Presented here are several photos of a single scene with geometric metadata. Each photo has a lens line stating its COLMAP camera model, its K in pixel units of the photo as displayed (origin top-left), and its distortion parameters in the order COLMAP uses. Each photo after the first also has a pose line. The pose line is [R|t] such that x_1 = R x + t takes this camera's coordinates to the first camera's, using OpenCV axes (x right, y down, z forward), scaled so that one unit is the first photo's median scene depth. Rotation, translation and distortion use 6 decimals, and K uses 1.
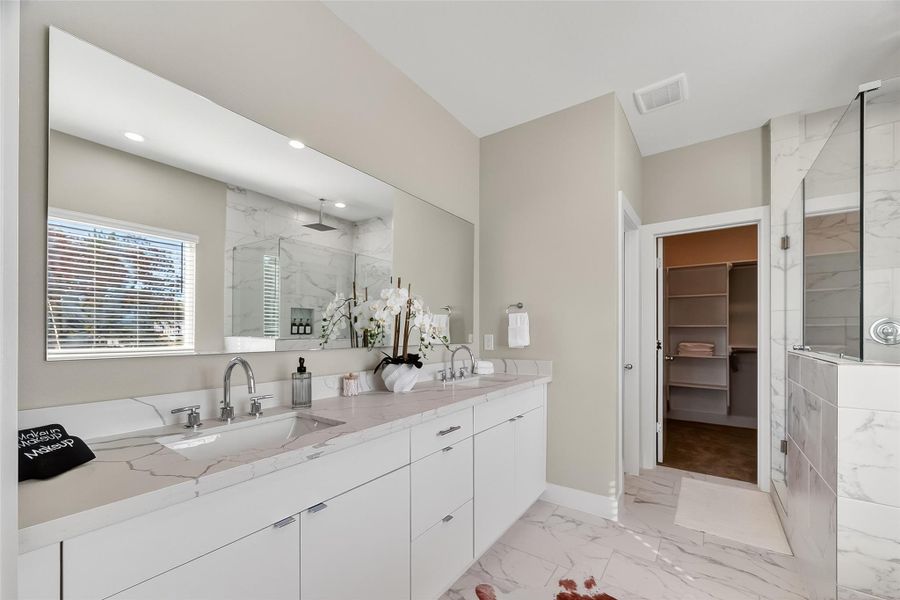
lens RADIAL K [[358.6, 0, 454.8], [0, 358.6, 330.5], [0, 0, 1]] dist [0.000013, 0.000153]
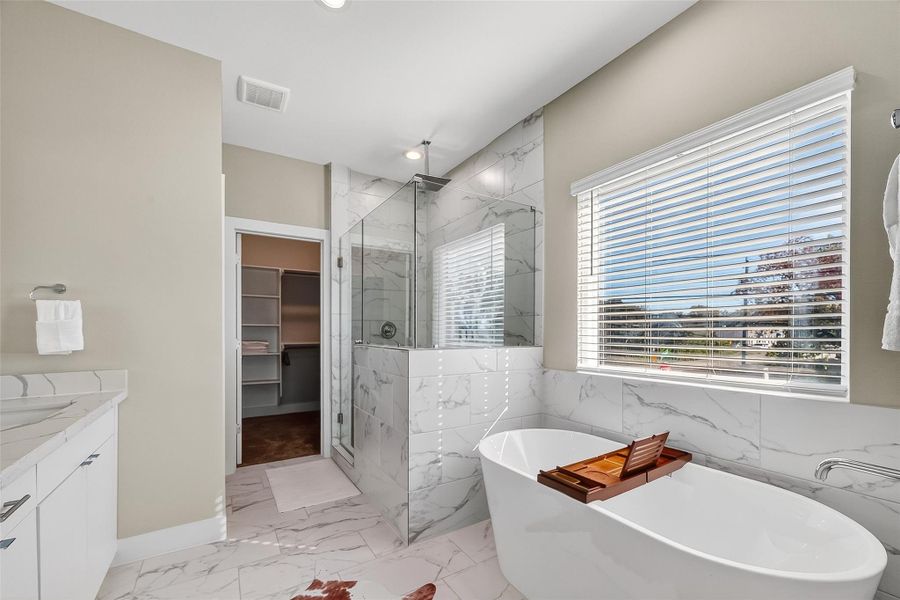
lens RADIAL K [[368.9, 0, 452.6], [0, 368.9, 331.6], [0, 0, 1]] dist [-0.001153, -0.000203]
pose [[0.388727, -0.001243, 0.921352, -0.159005], [-0.002772, 0.999993, 0.002519, 0.003634], [-0.921349, -0.003534, 0.388721, 0.097478]]
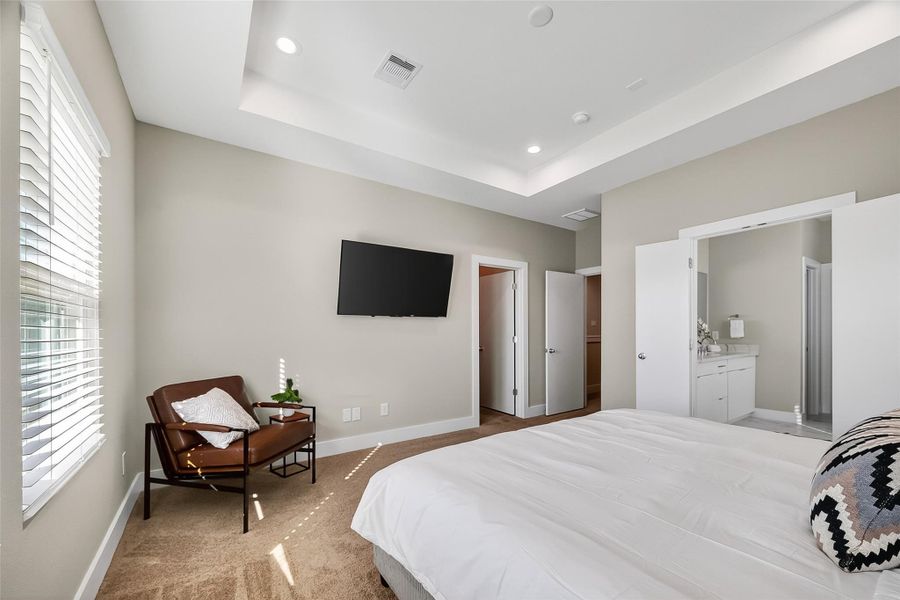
lens RADIAL K [[355.5, 0, 451.9], [0, 355.5, 329.6], [0, 0, 1]] dist [-0.002176, -0.000060]
pose [[0.934280, 0.000898, -0.356539, -0.593305], [0.001148, 0.999984, 0.005529, -0.009797], [0.356538, -0.005575, 0.934264, -1.385558]]
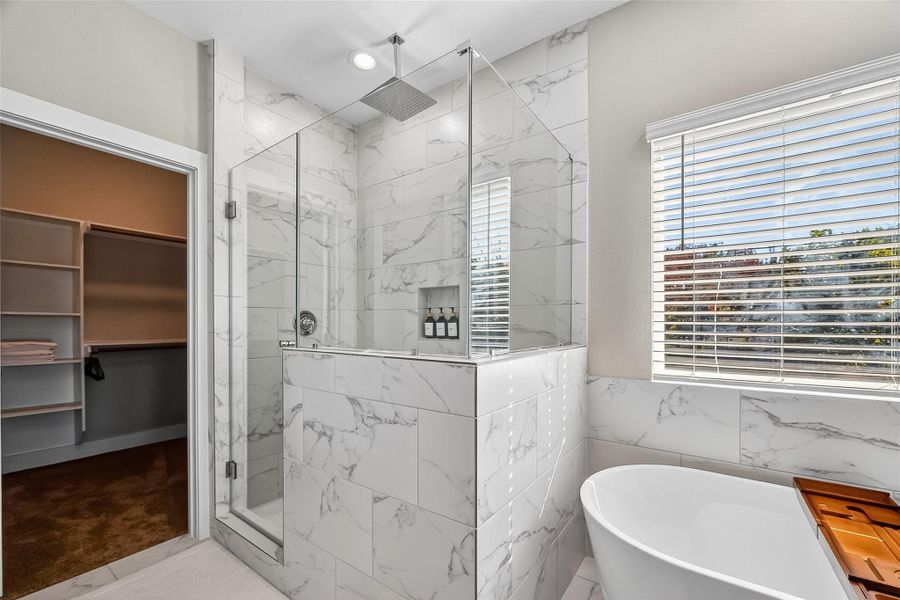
lens RADIAL K [[361.3, 0, 456.9], [0, 361.3, 326.1], [0, 0, 1]] dist [-0.003496, -0.000717]
pose [[-0.003758, -0.003660, 0.999986, 0.126303], [-0.005533, 0.999978, 0.003639, 0.004049], [-0.999978, -0.005519, -0.003778, 0.502138]]
